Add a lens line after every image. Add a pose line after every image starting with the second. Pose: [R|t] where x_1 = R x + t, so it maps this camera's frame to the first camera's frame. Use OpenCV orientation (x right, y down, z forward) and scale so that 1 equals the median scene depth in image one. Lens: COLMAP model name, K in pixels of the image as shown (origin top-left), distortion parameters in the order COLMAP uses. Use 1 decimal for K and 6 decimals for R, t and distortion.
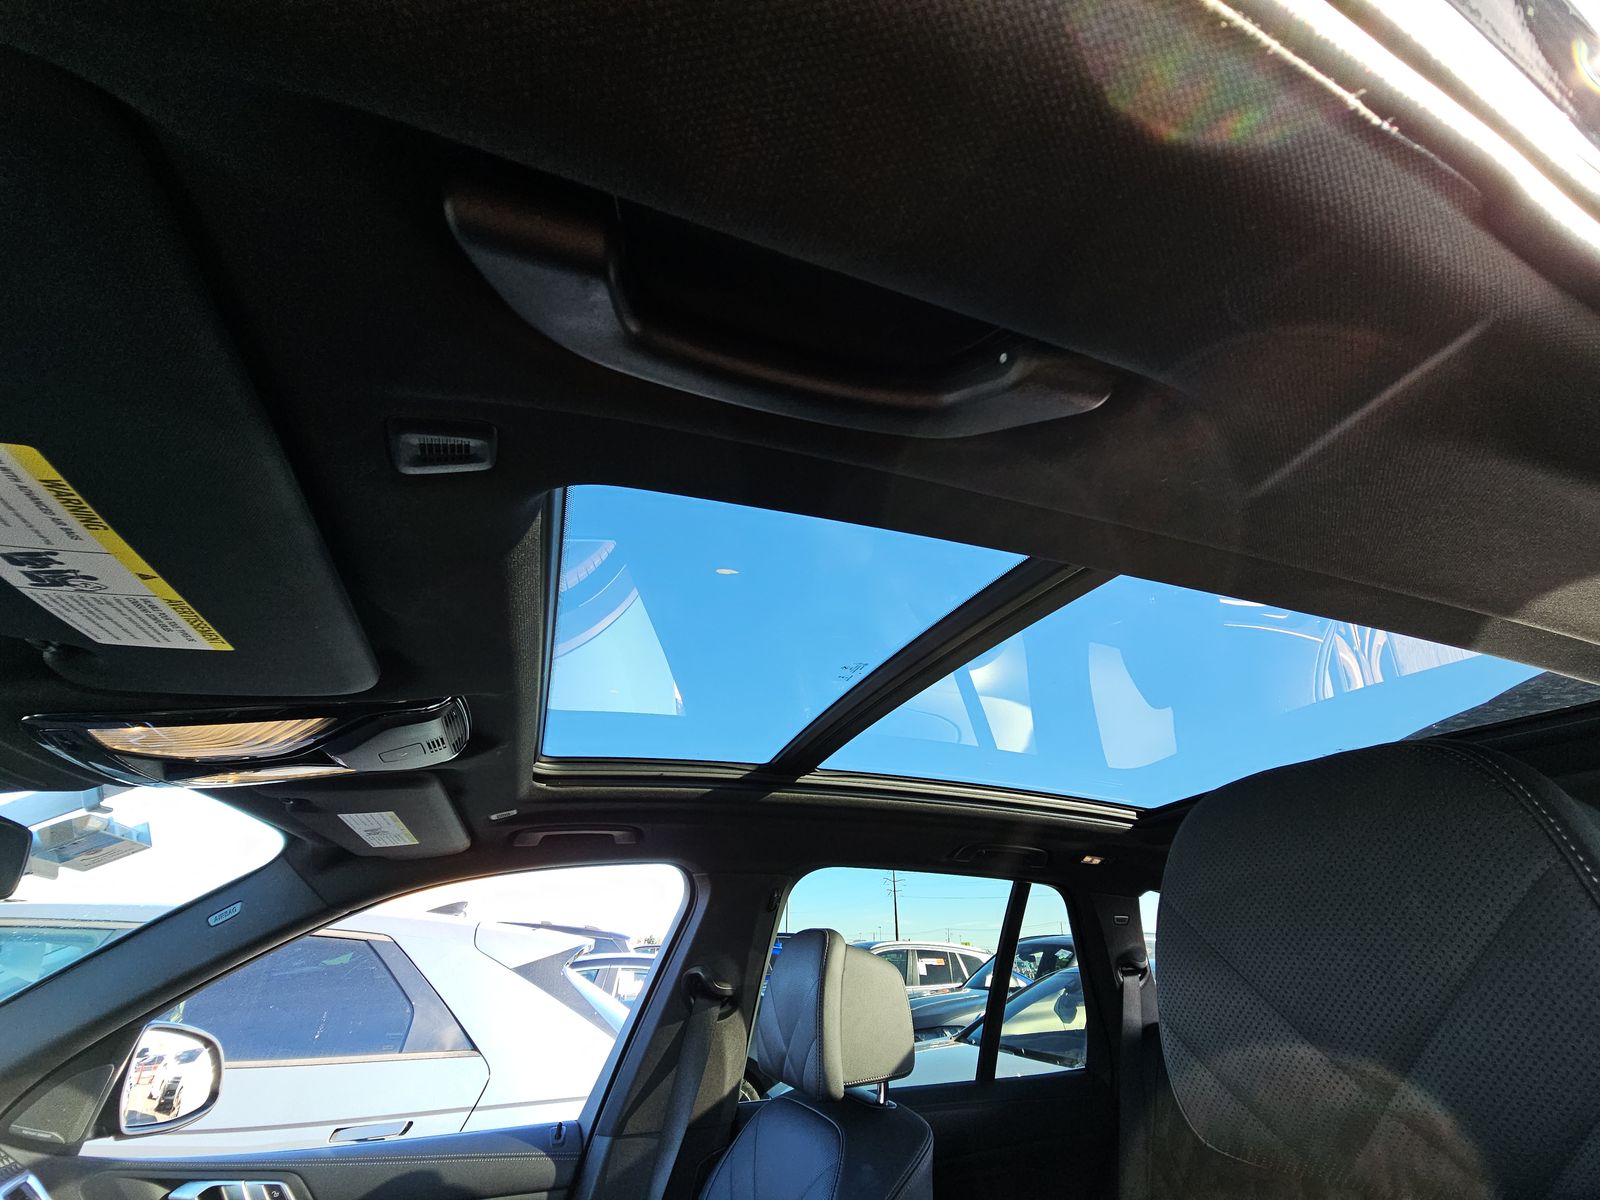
lens RADIAL K [[630.4, 0, 803.3], [0, 630.4, 599.7], [0, 0, 1]] dist [-0.002418, -0.000868]
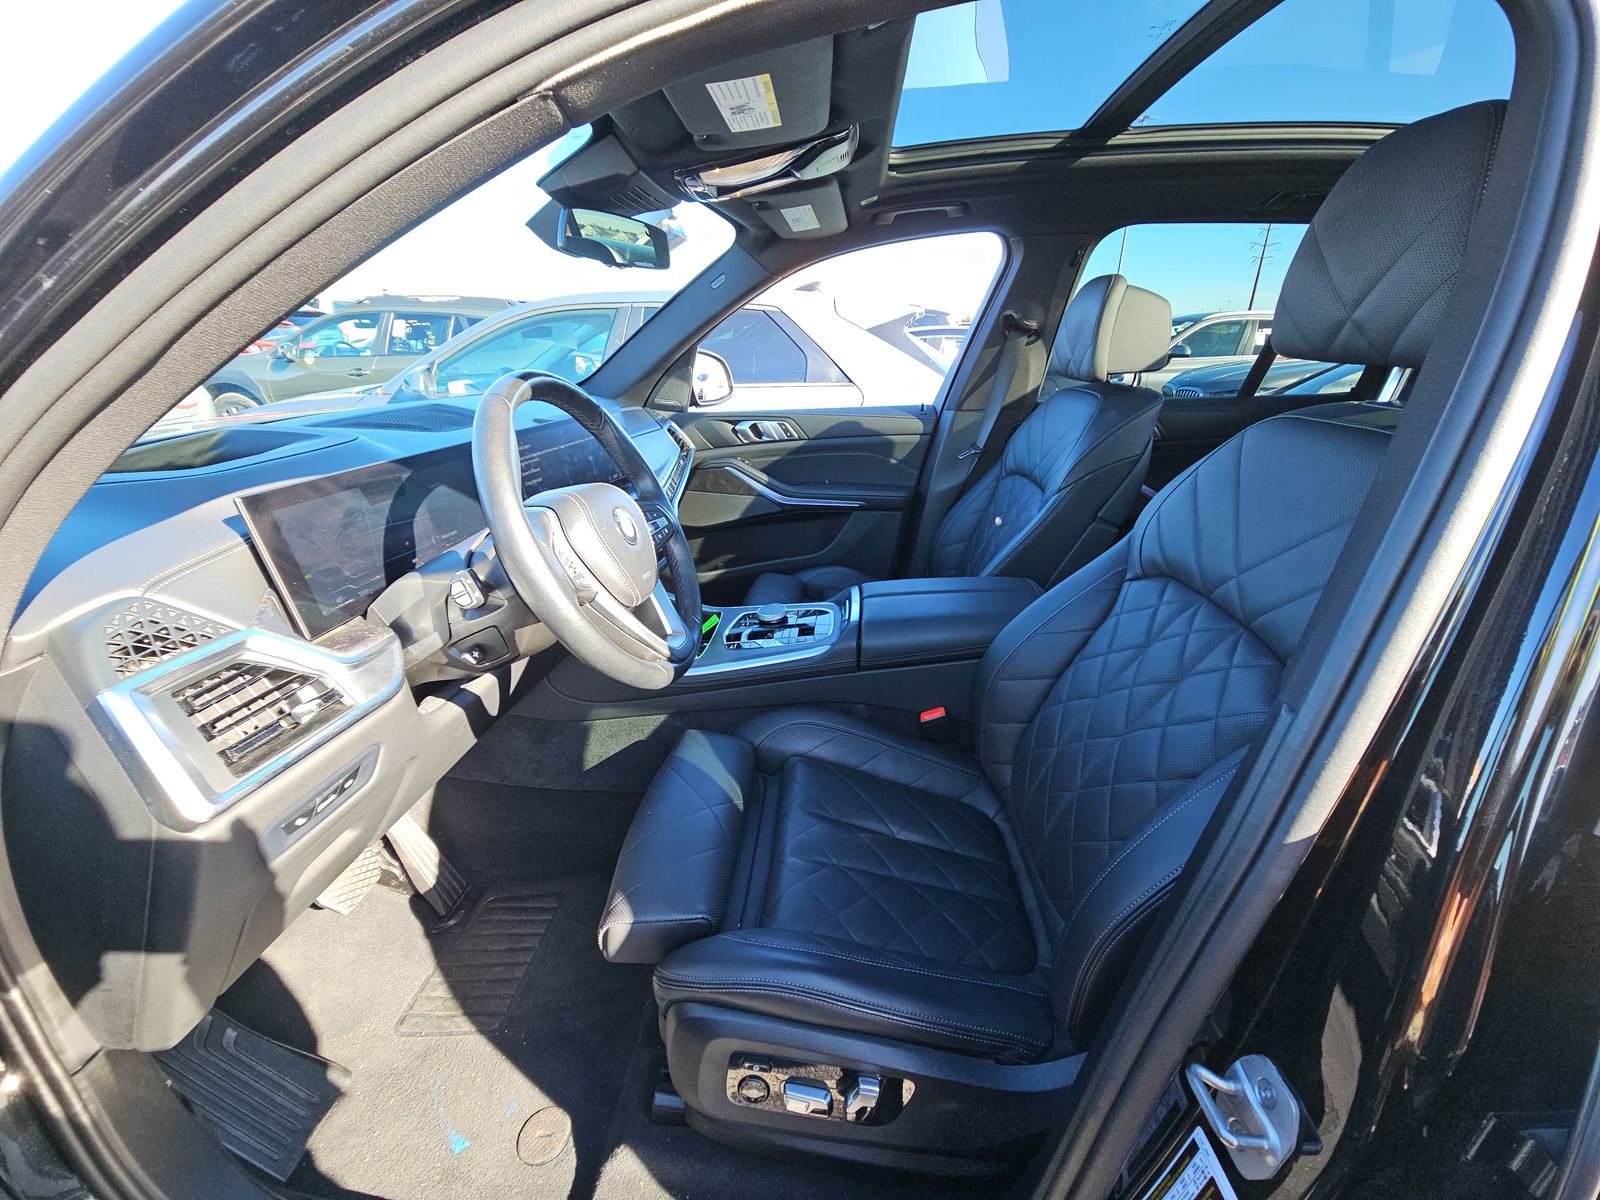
lens RADIAL K [[630.4, 0, 806.0], [0, 630.4, 601.2], [0, 0, 1]] dist [-0.002418, -0.000868]
pose [[0.904496, 0.157932, -0.396163, 0.073801], [0.217506, 0.628201, 0.747031, -0.145119], [0.366850, -0.761854, 0.533854, -0.395049]]
